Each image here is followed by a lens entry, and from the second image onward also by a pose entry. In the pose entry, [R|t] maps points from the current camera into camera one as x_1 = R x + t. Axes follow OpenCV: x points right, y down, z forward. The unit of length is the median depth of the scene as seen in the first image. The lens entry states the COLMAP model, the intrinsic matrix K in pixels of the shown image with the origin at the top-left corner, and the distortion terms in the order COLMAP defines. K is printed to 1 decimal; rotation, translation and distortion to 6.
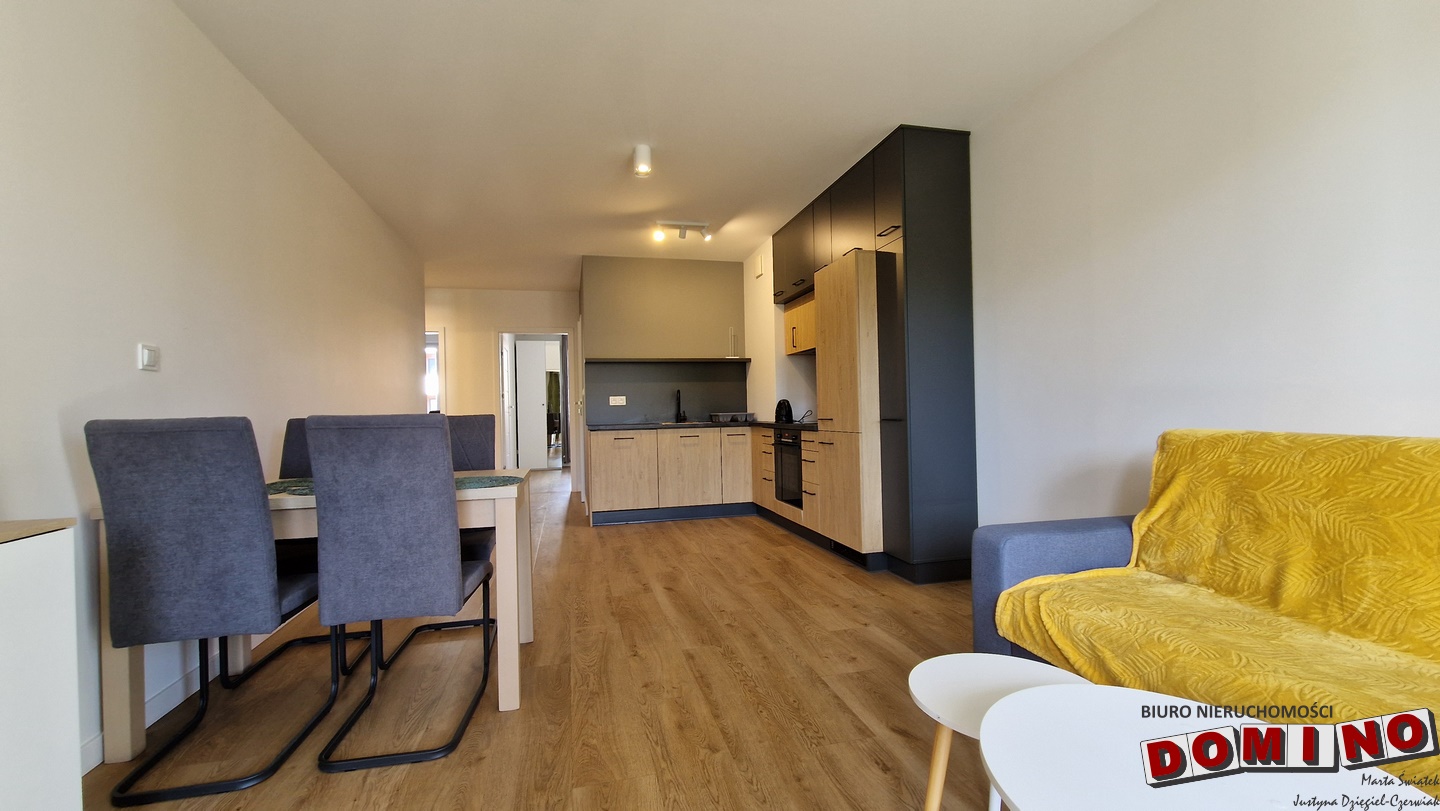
lens RADIAL K [[588.6, 0, 713.9], [0, 588.6, 410.2], [0, 0, 1]] dist [0.007149, -0.000134]
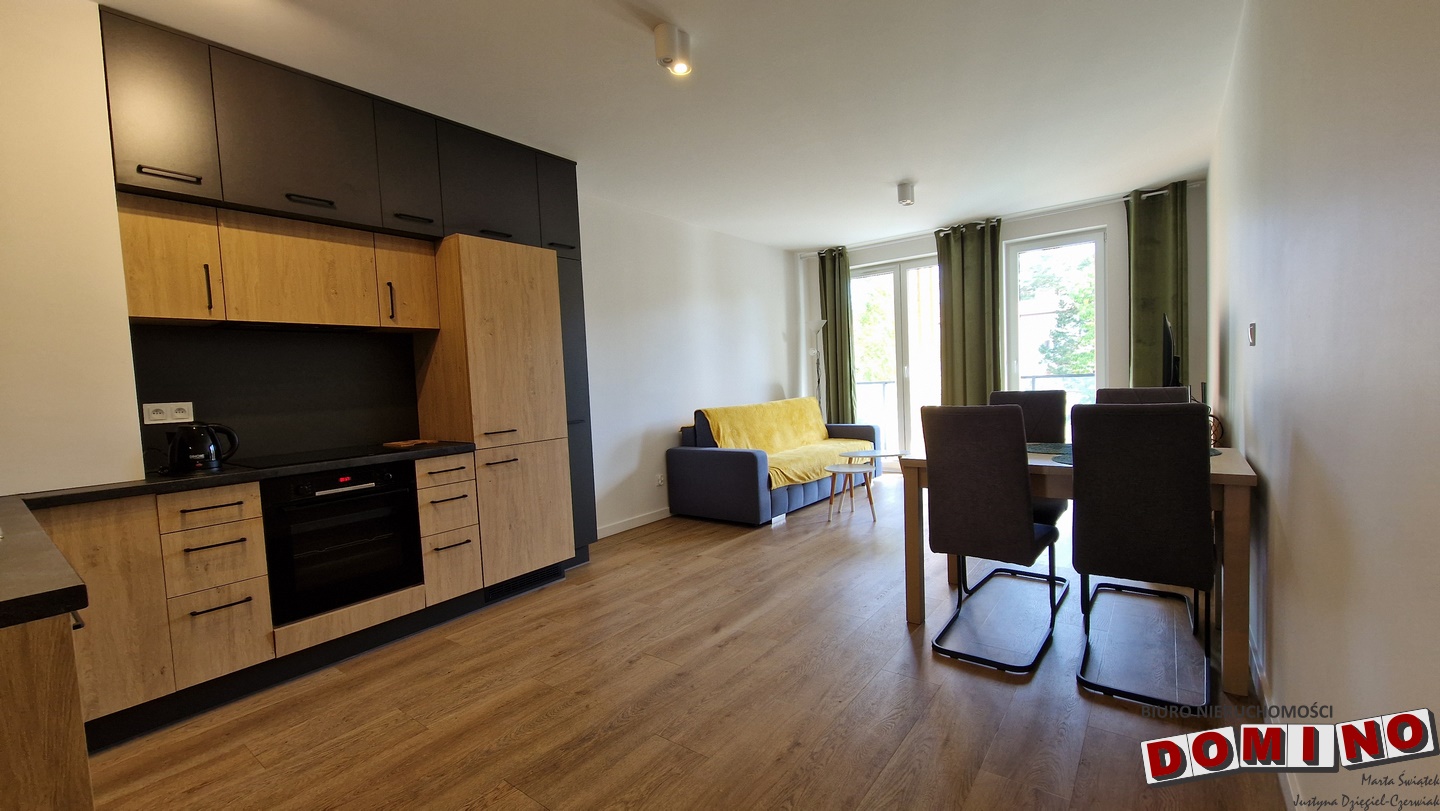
lens RADIAL K [[588.6, 0, 713.9], [0, 588.6, 410.2], [0, 0, 1]] dist [0.007149, -0.000134]
pose [[-0.618492, 0.008168, 0.785749, -0.448424], [0.059840, 0.997532, 0.036733, -0.018784], [-0.783510, 0.069739, -0.617454, 0.926710]]
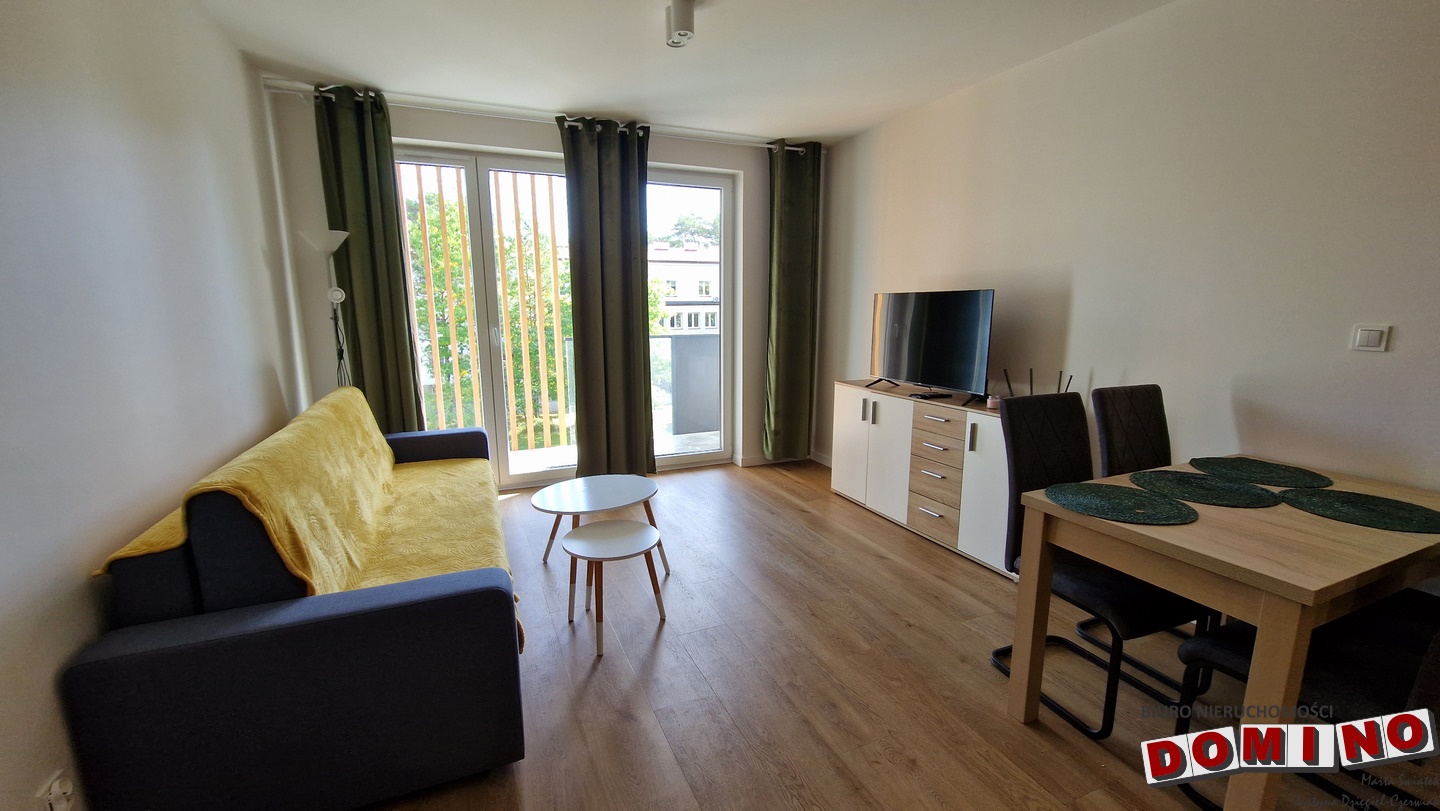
lens RADIAL K [[588.6, 0, 713.9], [0, 588.6, 410.2], [0, 0, 1]] dist [0.007149, -0.000134]
pose [[-0.986446, 0.054485, -0.154776, 0.102517], [0.026249, 0.983512, 0.178925, -0.064858], [0.161972, 0.172437, -0.971612, 0.669789]]
